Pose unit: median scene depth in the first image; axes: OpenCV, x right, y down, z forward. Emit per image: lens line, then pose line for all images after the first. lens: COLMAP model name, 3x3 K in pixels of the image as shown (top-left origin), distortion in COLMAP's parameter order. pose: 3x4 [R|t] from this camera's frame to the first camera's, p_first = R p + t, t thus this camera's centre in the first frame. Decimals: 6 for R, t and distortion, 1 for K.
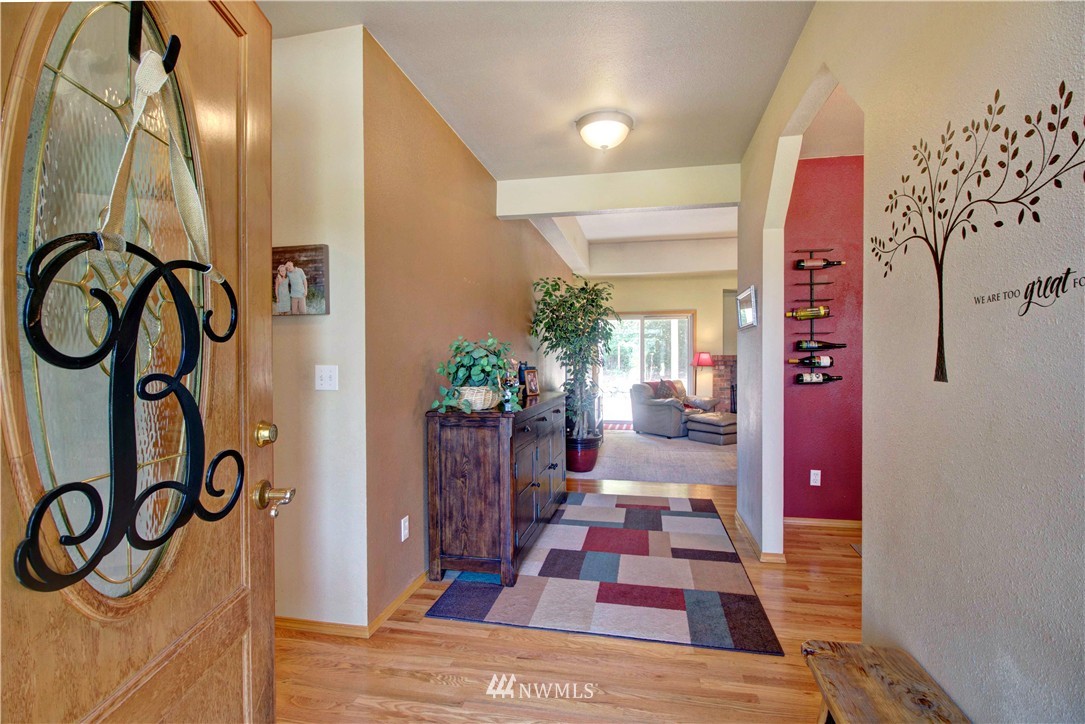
lens RADIAL K [[502.6, 0, 542.5], [0, 502.6, 362.0], [0, 0, 1]] dist [0.001442, -0.012715]
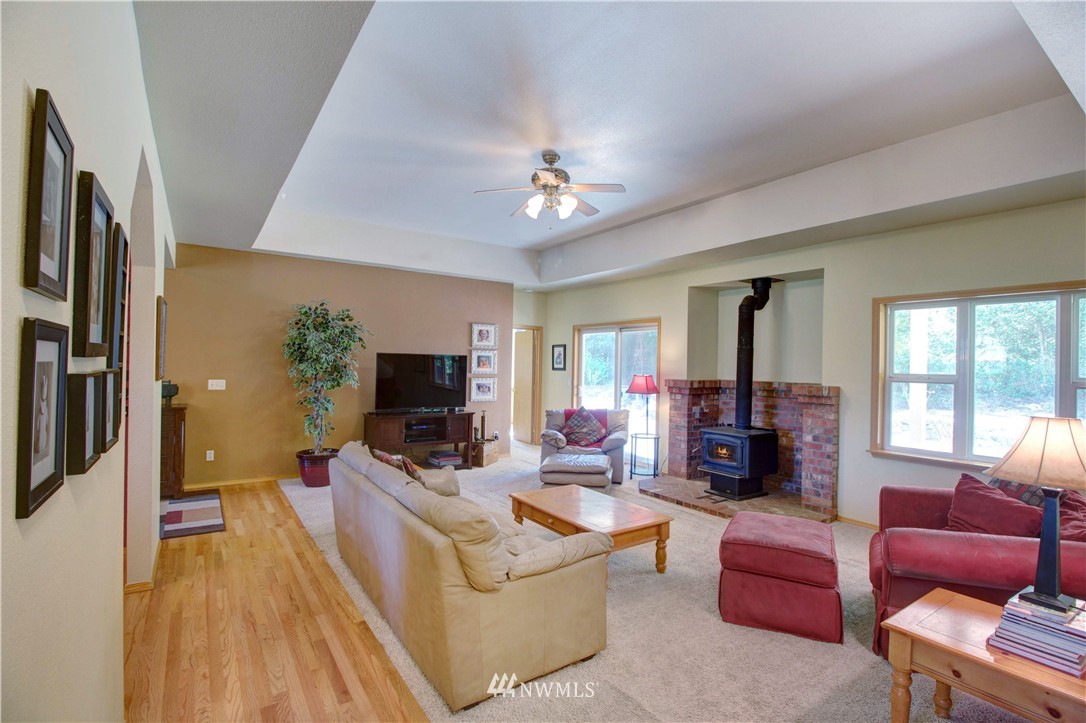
lens RADIAL K [[503.1, 0, 543.0], [0, 503.1, 361.5], [0, 0, 1]] dist [0.001442, -0.012715]
pose [[0.717467, 0.016951, -0.696386, 0.746220], [-0.025771, 0.999665, -0.002217, -0.034646], [0.696115, 0.019537, 0.717664, 0.358376]]
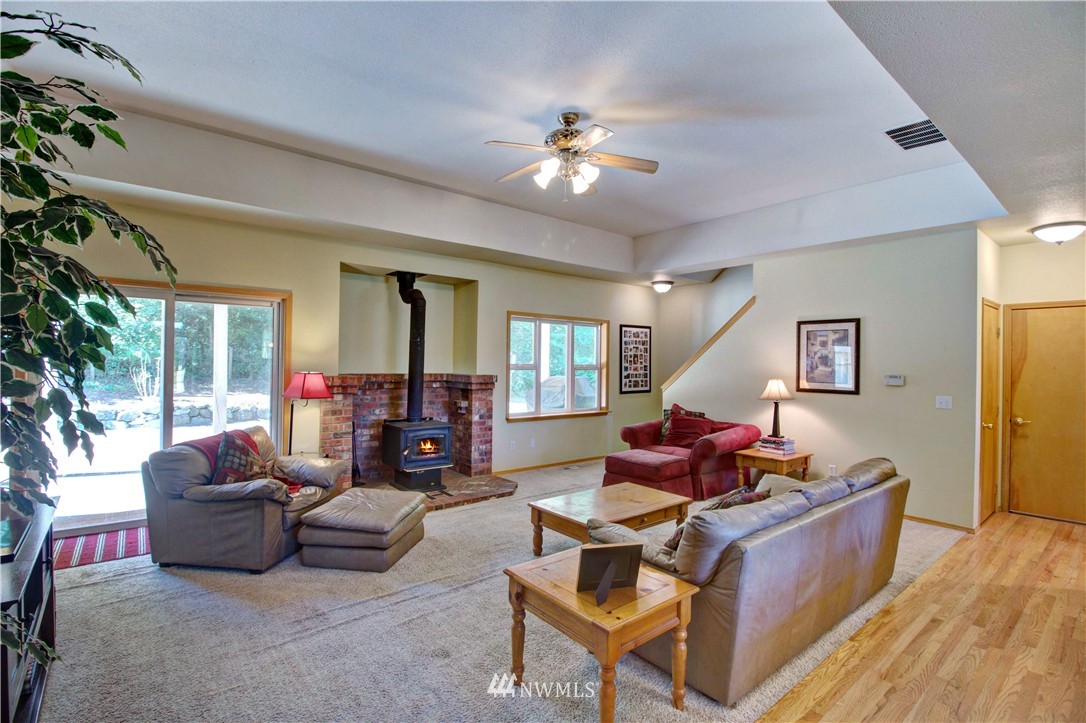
lens RADIAL K [[503.1, 0, 543.0], [0, 503.1, 361.5], [0, 0, 1]] dist [0.001442, -0.012715]
pose [[0.632325, 0.016426, 0.774529, 0.059468], [-0.014341, 0.999852, -0.009496, -0.029604], [-0.774570, -0.005103, 0.632467, 0.469444]]
